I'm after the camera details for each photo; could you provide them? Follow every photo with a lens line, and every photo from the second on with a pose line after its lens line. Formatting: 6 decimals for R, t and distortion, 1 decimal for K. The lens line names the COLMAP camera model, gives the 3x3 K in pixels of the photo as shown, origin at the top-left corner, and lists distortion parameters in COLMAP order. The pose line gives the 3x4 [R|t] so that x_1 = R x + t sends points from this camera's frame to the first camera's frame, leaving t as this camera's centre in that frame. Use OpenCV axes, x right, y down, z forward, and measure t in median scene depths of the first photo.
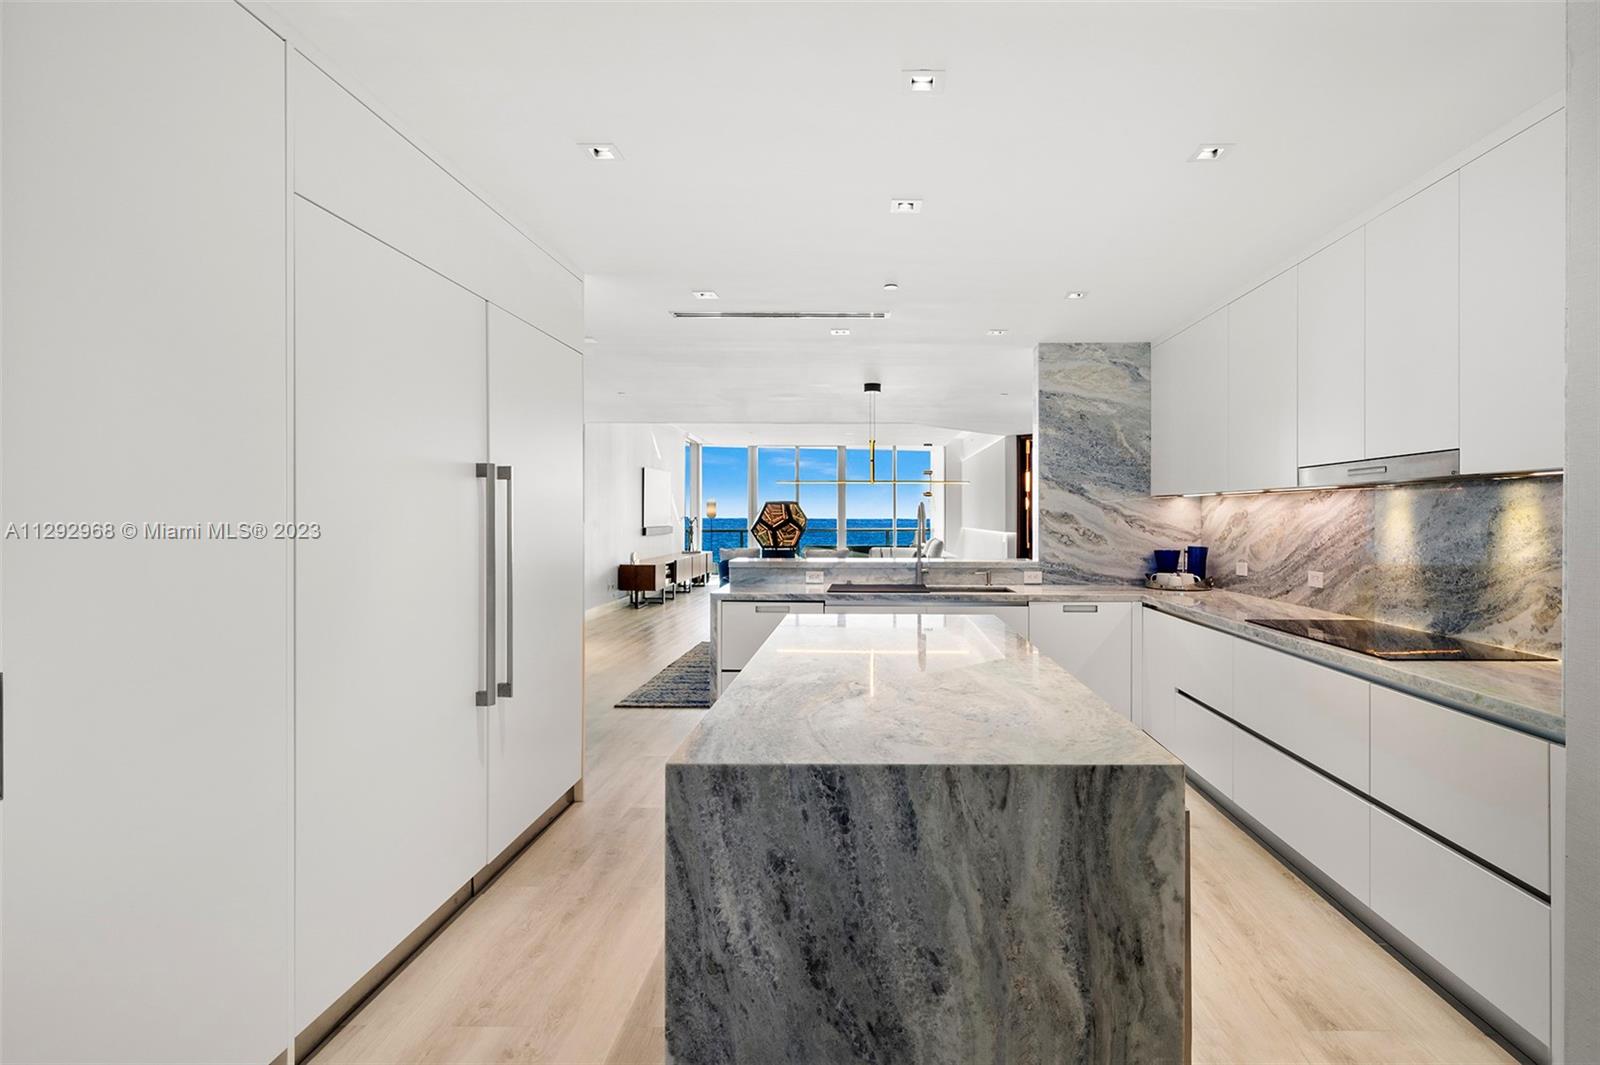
lens RADIAL K [[766.4, 0, 870.2], [0, 766.4, 513.6], [0, 0, 1]] dist [0.001700, 0.000175]
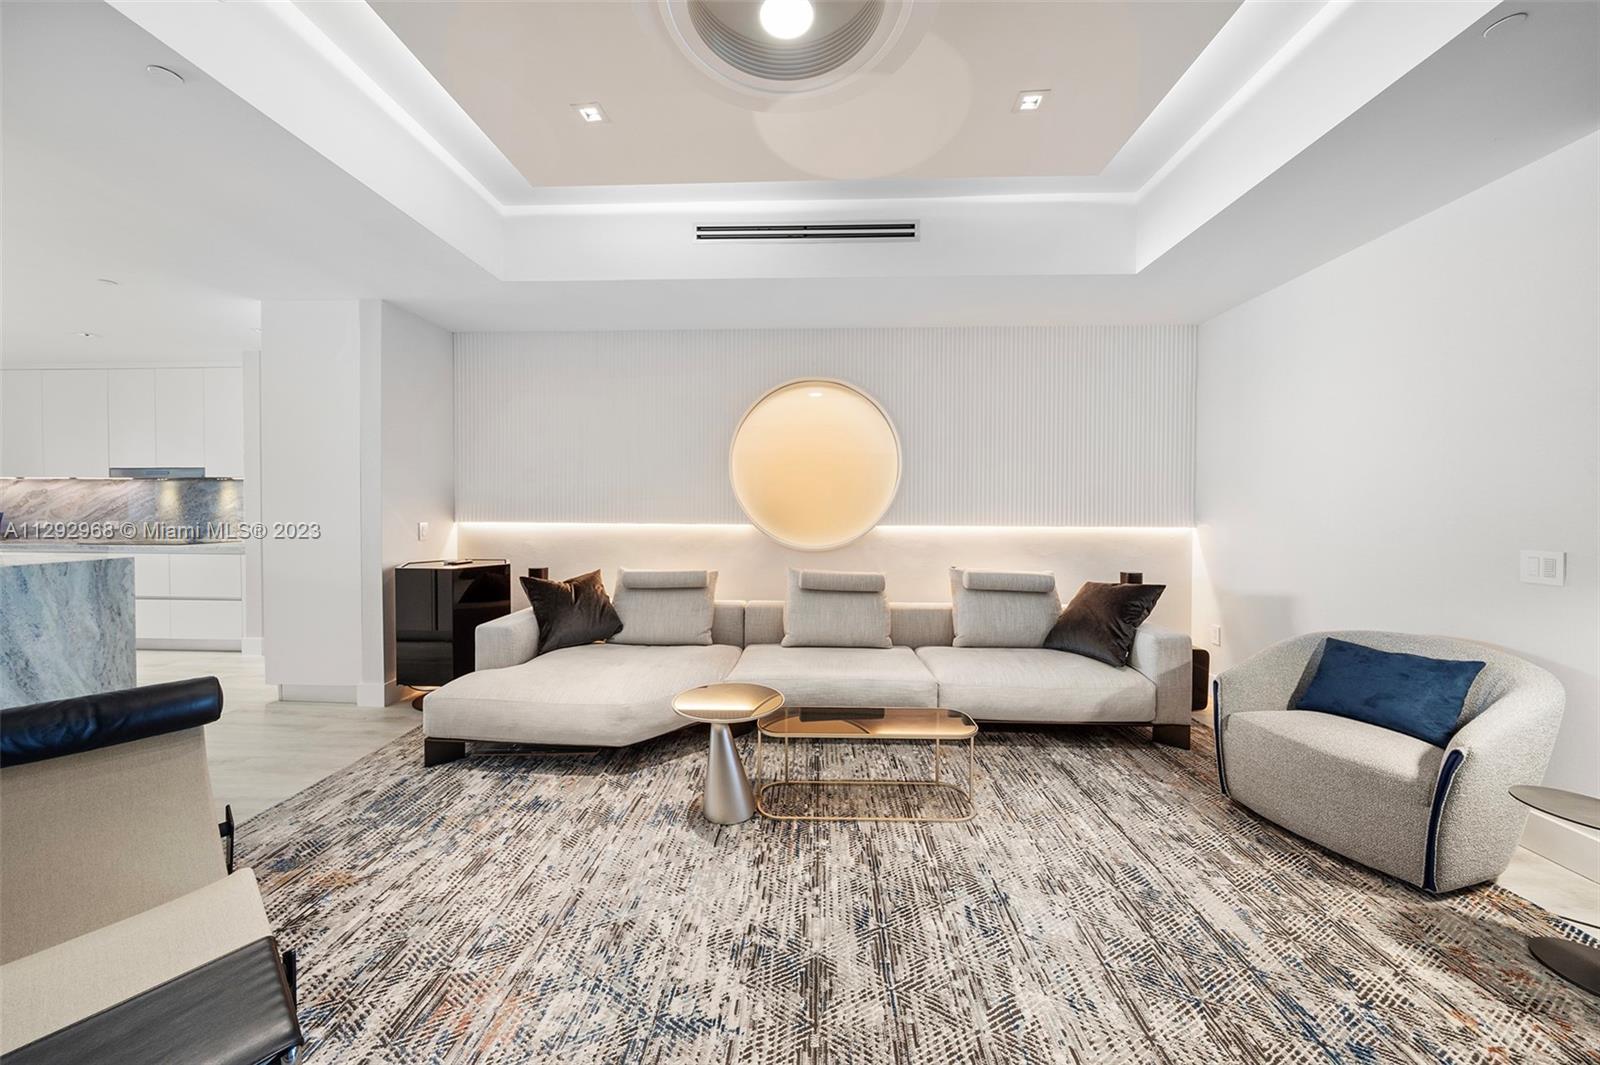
lens RADIAL K [[556.2, 0, 796.9], [0, 556.2, 522.0], [0, 0, 1]] dist [-0.007180, 0.000123]
pose [[0.048103, -0.022696, 0.998585, -0.797216], [-0.009038, 0.999691, 0.023156, 0.032543], [-0.998801, -0.010139, 0.047883, -0.876379]]
